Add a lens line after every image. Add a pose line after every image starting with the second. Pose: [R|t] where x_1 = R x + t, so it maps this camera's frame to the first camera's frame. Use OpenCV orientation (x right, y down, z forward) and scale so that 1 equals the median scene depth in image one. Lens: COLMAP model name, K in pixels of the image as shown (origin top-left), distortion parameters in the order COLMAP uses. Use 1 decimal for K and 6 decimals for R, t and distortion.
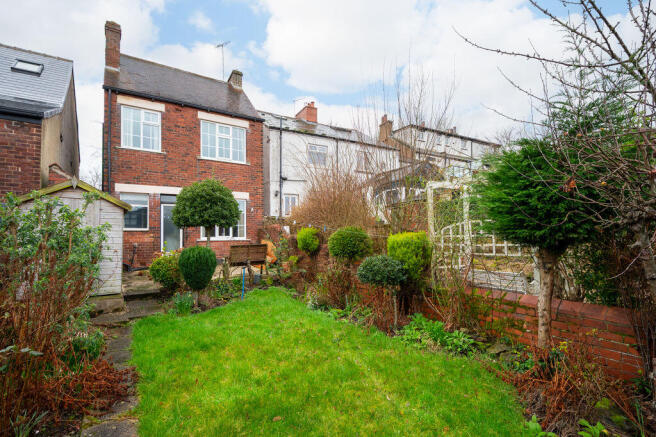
lens RADIAL K [[315.2, 0, 327.5], [0, 315.2, 219.9], [0, 0, 1]] dist [-0.014785, 0.001240]
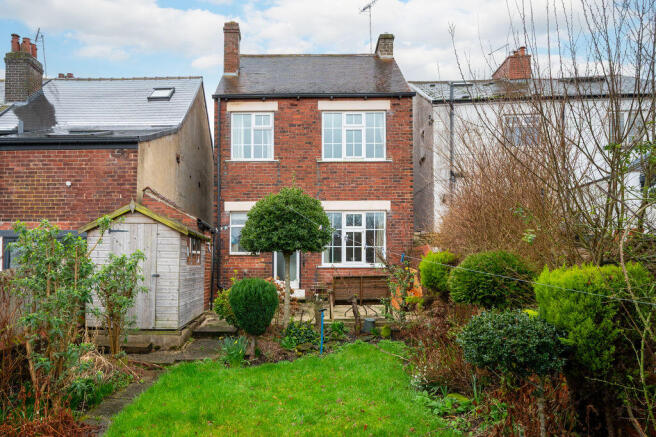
lens RADIAL K [[408.4, 0, 331.9], [0, 408.4, 236.3], [0, 0, 1]] dist [-0.005530, -0.005559]
pose [[0.802497, -0.019725, -0.596330, 0.233437], [0.022589, 0.999741, -0.002670, -0.007734], [0.596229, -0.011328, 0.802735, 0.221312]]
